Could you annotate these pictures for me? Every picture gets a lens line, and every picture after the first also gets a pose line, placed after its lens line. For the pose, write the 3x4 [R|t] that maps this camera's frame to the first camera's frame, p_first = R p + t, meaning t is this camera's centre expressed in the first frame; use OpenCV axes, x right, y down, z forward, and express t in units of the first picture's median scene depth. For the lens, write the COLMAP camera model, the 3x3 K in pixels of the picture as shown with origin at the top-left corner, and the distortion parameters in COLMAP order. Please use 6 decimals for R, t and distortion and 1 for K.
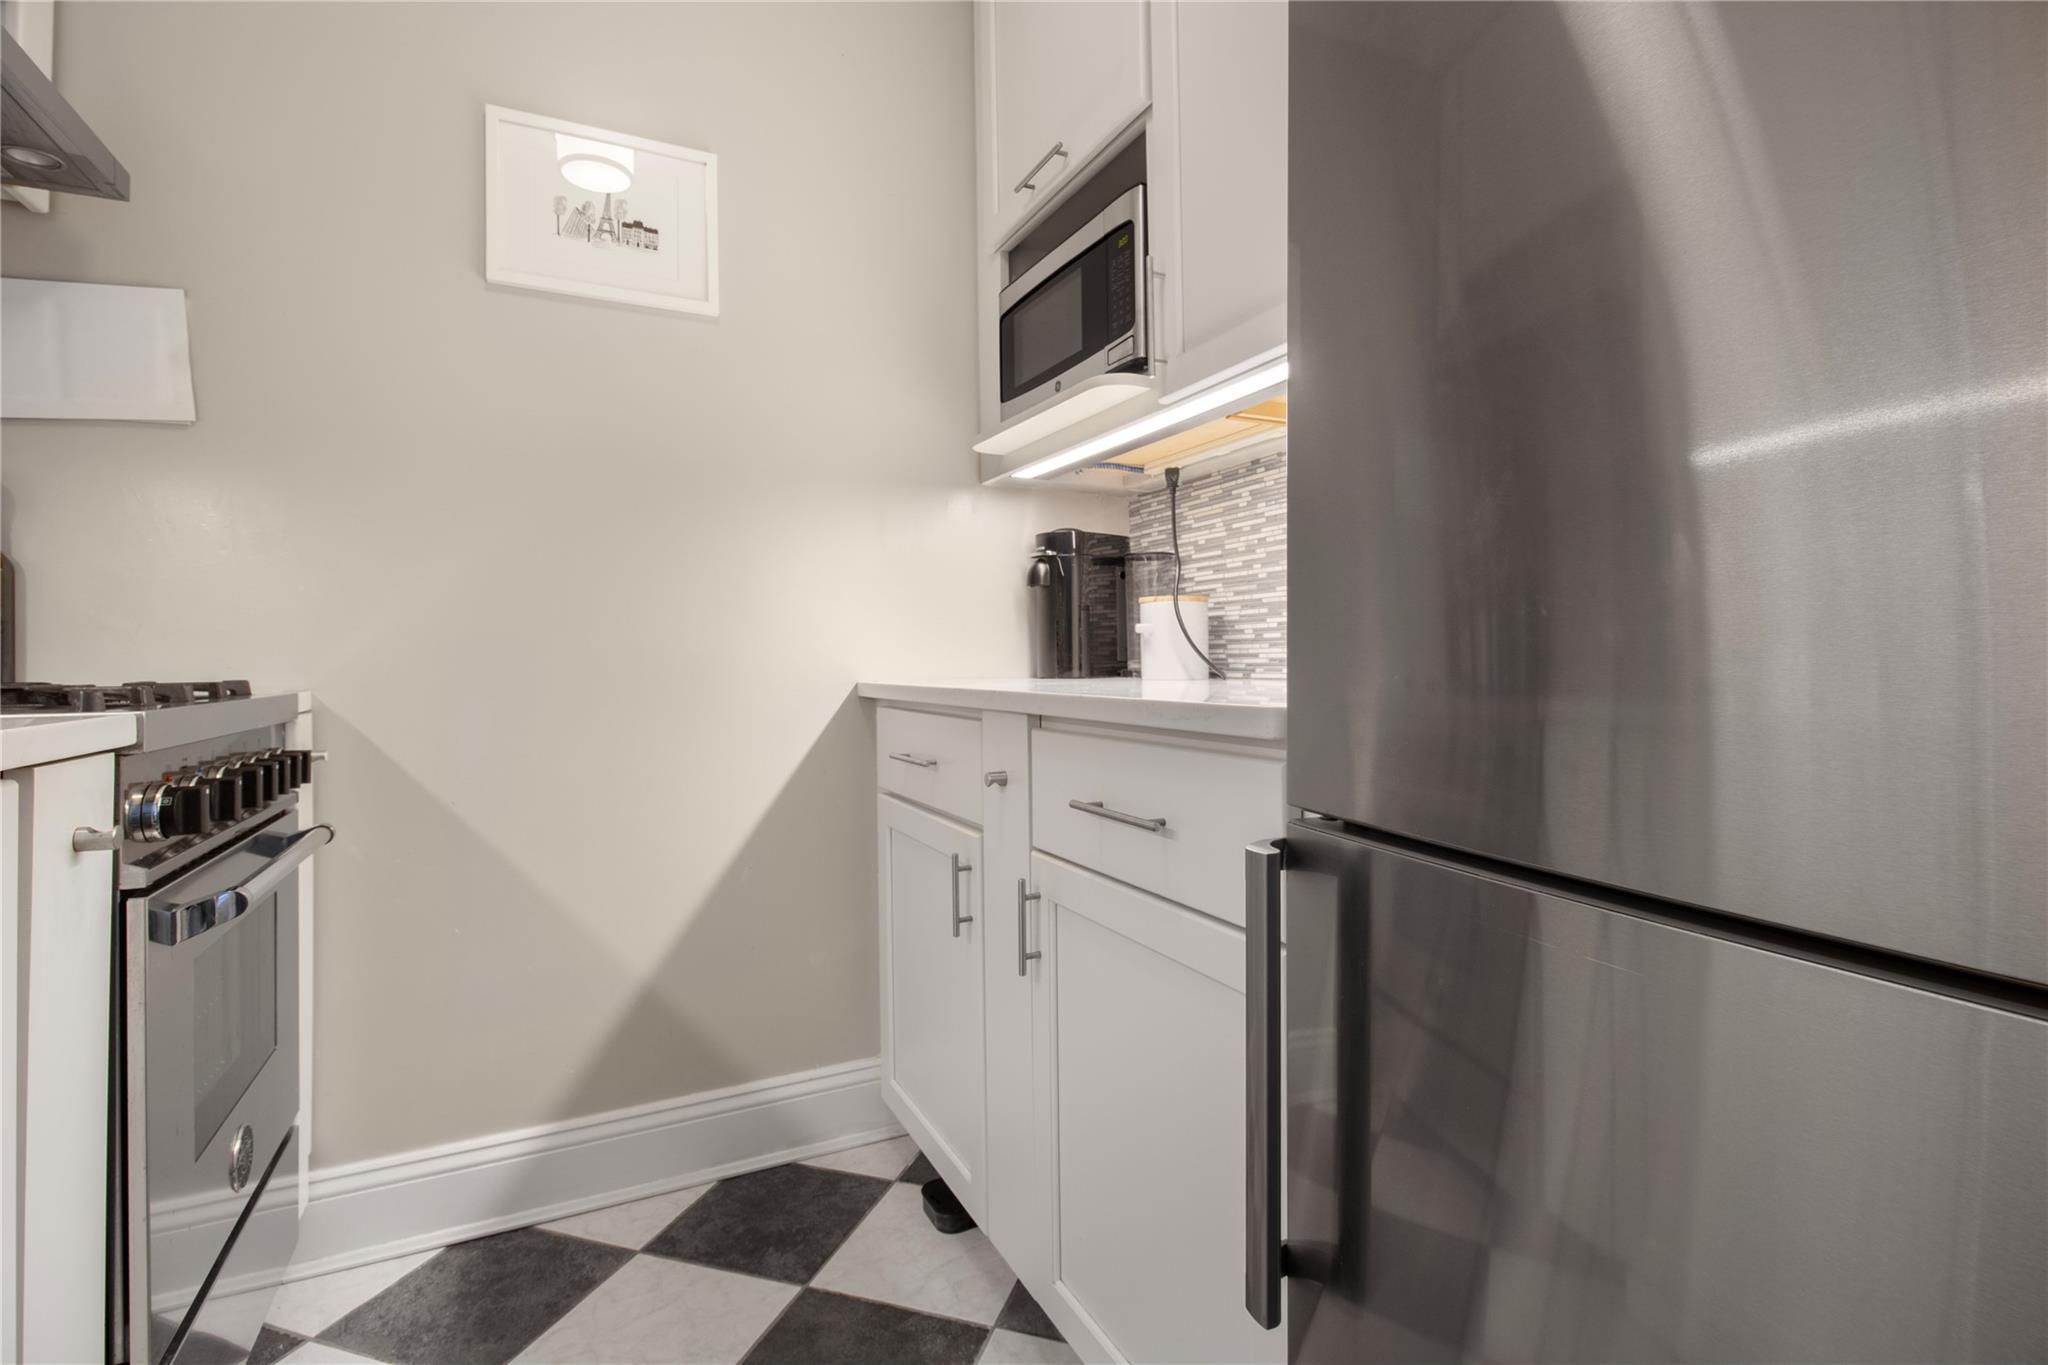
lens RADIAL K [[947.1, 0, 1035.8], [0, 947.1, 657.8], [0, 0, 1]] dist [0.024199, -0.016641]
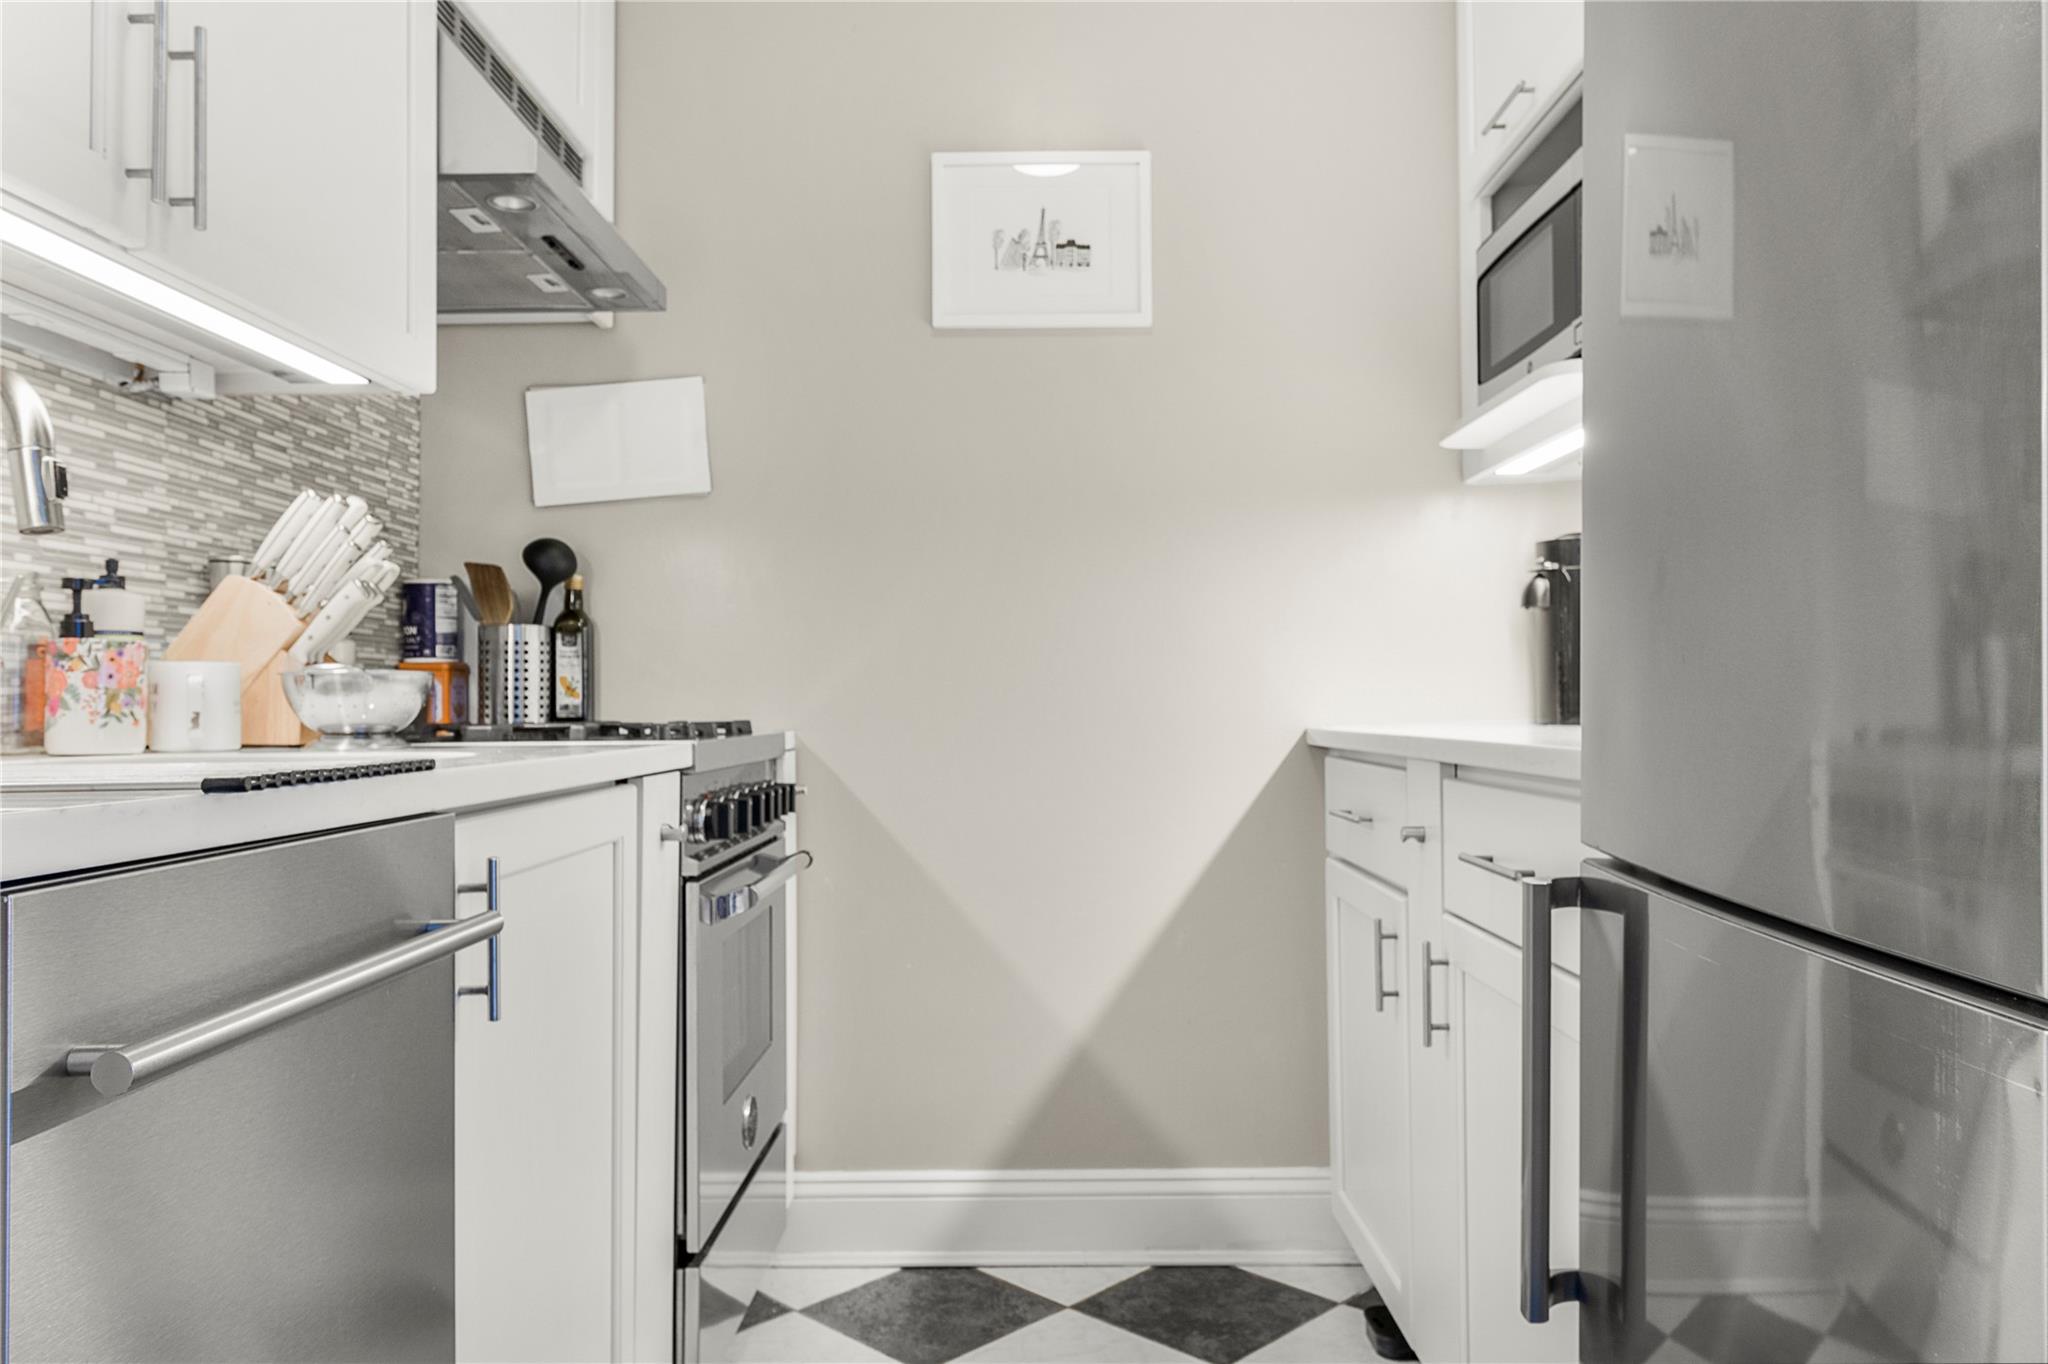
lens RADIAL K [[1414.4, 0, 1036.7], [0, 1414.4, 708.9], [0, 0, 1]] dist [-0.003878, 0.000082]
pose [[0.891466, 0.001605, -0.453084, 0.197499], [0.001493, 0.999978, 0.006480, -0.000215], [0.453084, -0.006453, 0.891444, -0.282512]]
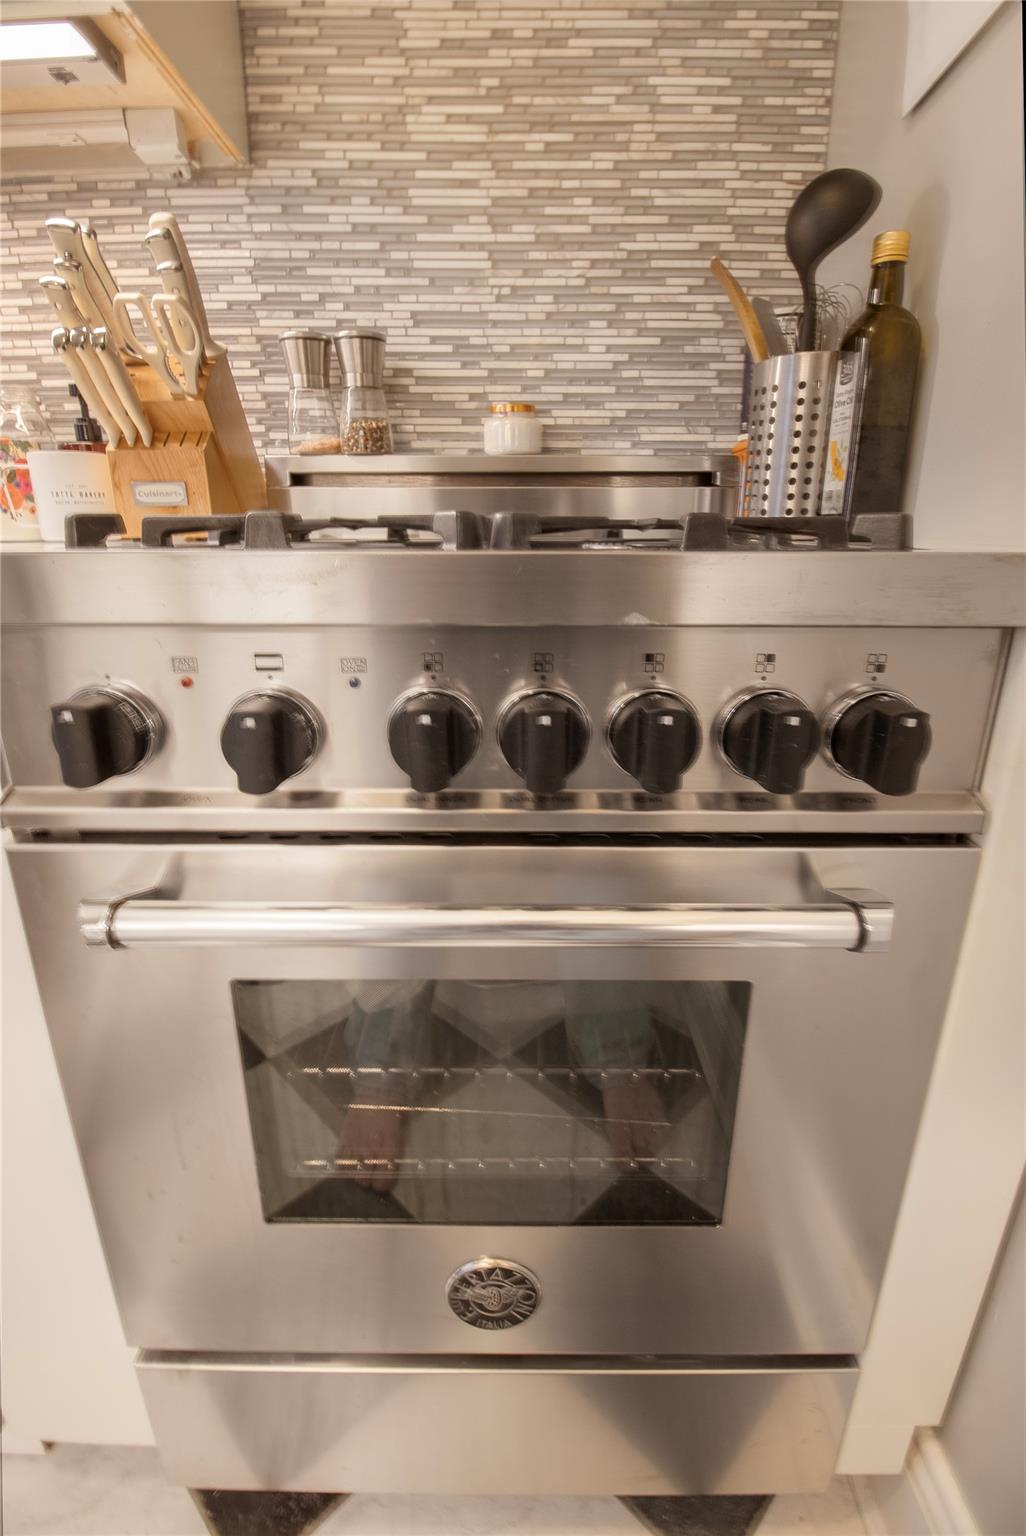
lens RADIAL K [[708.6, 0, 513.0], [0, 708.6, 768.0], [0, 0, 1]] dist [-0.023179, -0.000175]
pose [[-0.454003, 0.288758, -0.842911, -0.399179], [0.001841, 0.946331, 0.323195, 0.024861], [0.890998, 0.145179, -0.430169, 0.836665]]
